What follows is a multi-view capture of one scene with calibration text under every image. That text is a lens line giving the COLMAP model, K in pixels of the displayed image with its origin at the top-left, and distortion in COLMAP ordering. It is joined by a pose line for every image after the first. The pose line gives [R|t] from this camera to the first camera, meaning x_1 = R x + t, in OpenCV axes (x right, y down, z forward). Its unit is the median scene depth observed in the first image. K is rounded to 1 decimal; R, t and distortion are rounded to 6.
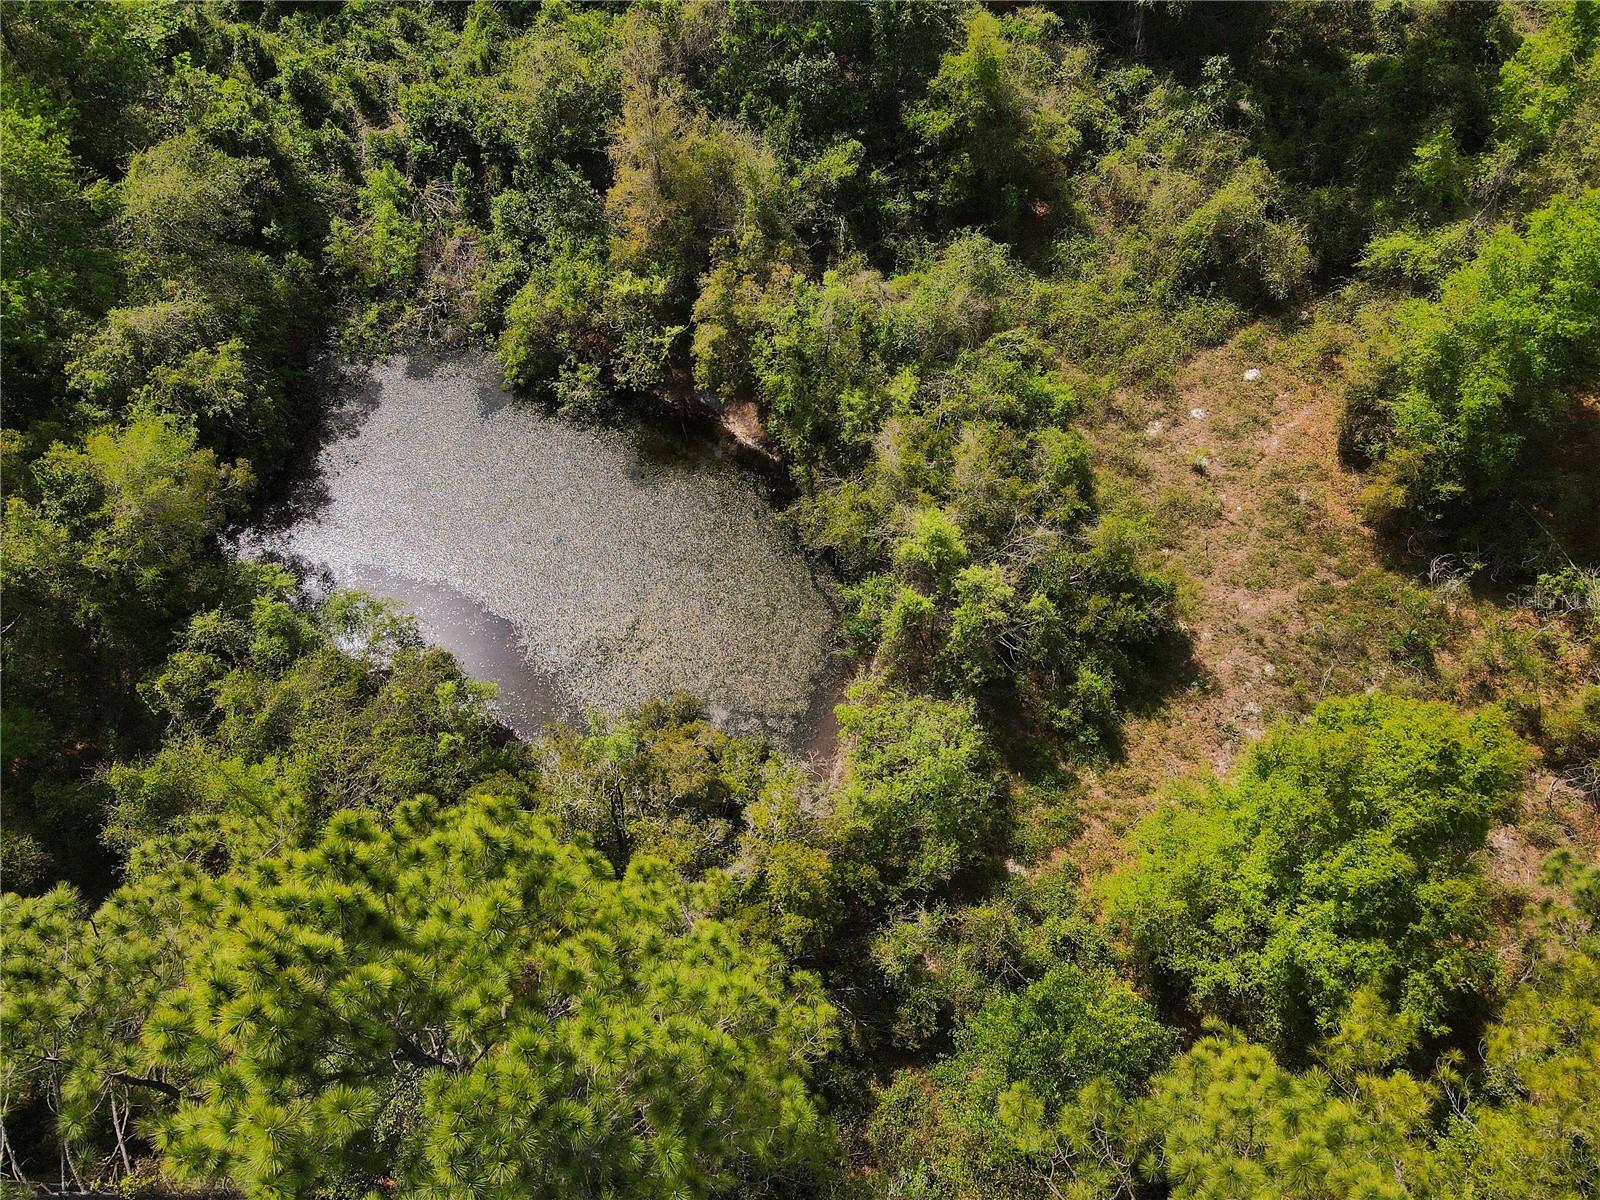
lens RADIAL K [[1170.1, 0, 800.8], [0, 1170.1, 589.4], [0, 0, 1]] dist [0.012933, 0.000064]
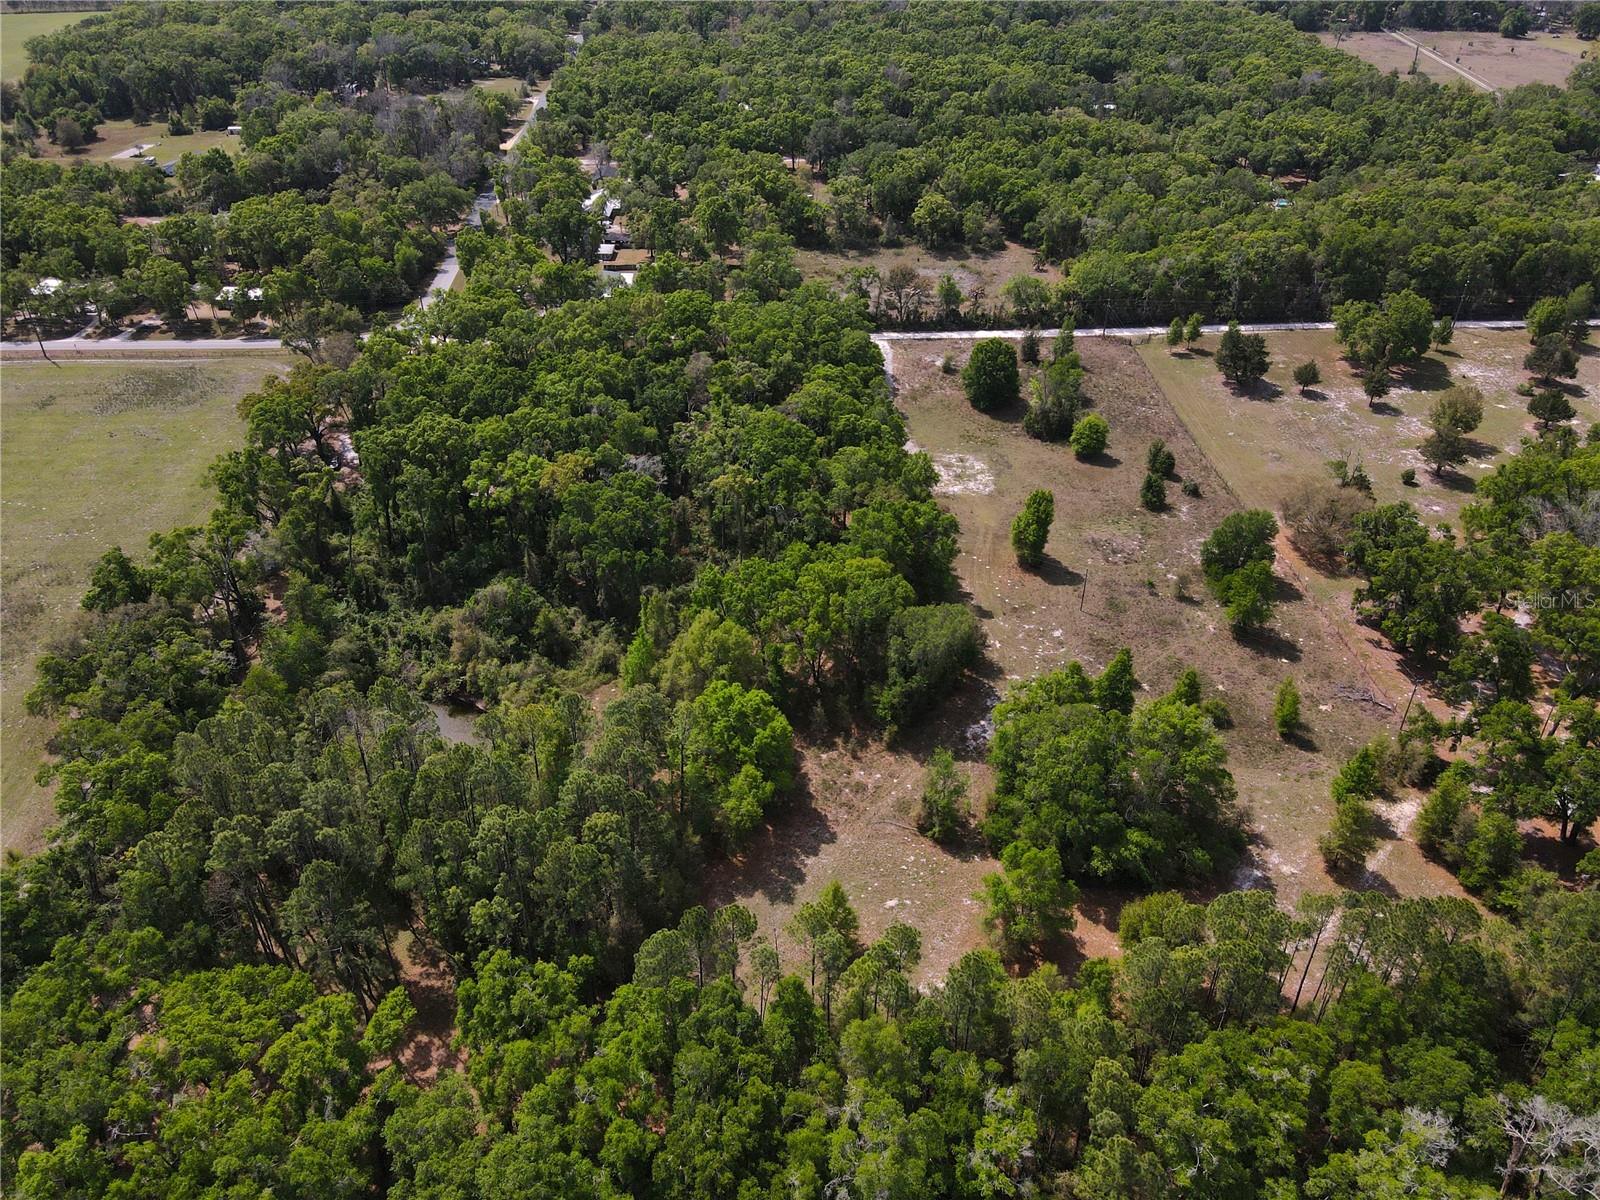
lens RADIAL K [[1170.1, 0, 786.7], [0, 1170.1, 605.3], [0, 0, 1]] dist [0.012933, 0.000064]
pose [[0.999743, -0.006525, 0.021694, 0.867172], [0.015859, 0.885399, -0.464560, 1.363960], [-0.016176, 0.464785, 0.885276, -2.541470]]
